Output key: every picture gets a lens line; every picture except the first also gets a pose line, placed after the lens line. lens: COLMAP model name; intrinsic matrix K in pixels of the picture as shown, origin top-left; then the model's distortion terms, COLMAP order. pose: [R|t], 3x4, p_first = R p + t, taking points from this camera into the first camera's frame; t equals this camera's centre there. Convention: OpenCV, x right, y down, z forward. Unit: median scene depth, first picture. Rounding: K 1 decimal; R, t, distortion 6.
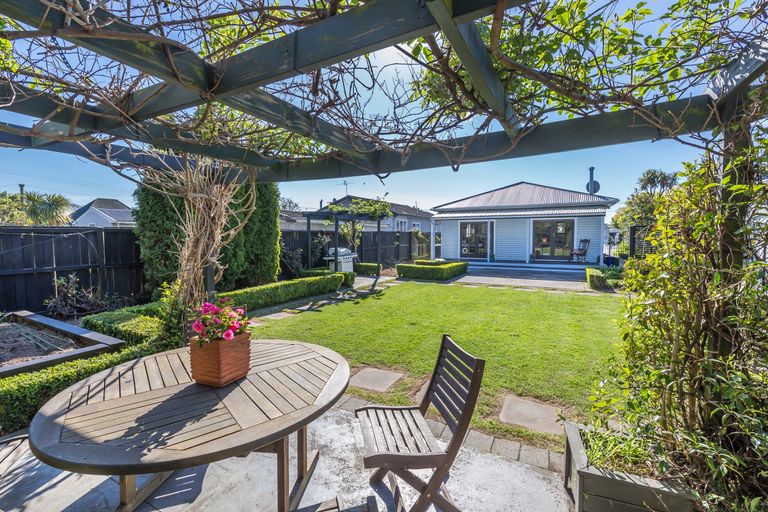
lens RADIAL K [[329.7, 0, 384.0], [0, 329.7, 256.0], [0, 0, 1]] dist [-0.000831, -0.000227]
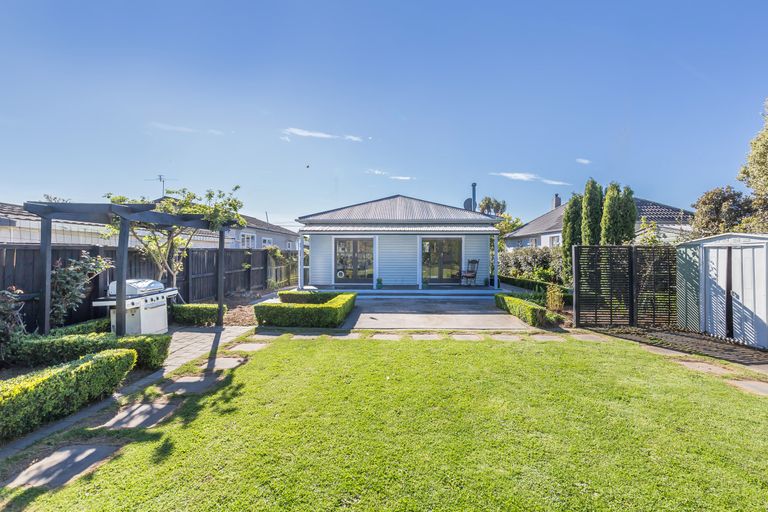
lens RADIAL K [[329.7, 0, 384.0], [0, 329.7, 256.0], [0, 0, 1]] dist [-0.000831, -0.000227]
pose [[0.893370, 0.002055, 0.449318, -0.019730], [0.021962, 0.998595, -0.048233, -0.026555], [-0.448786, 0.052958, 0.892069, 0.340951]]
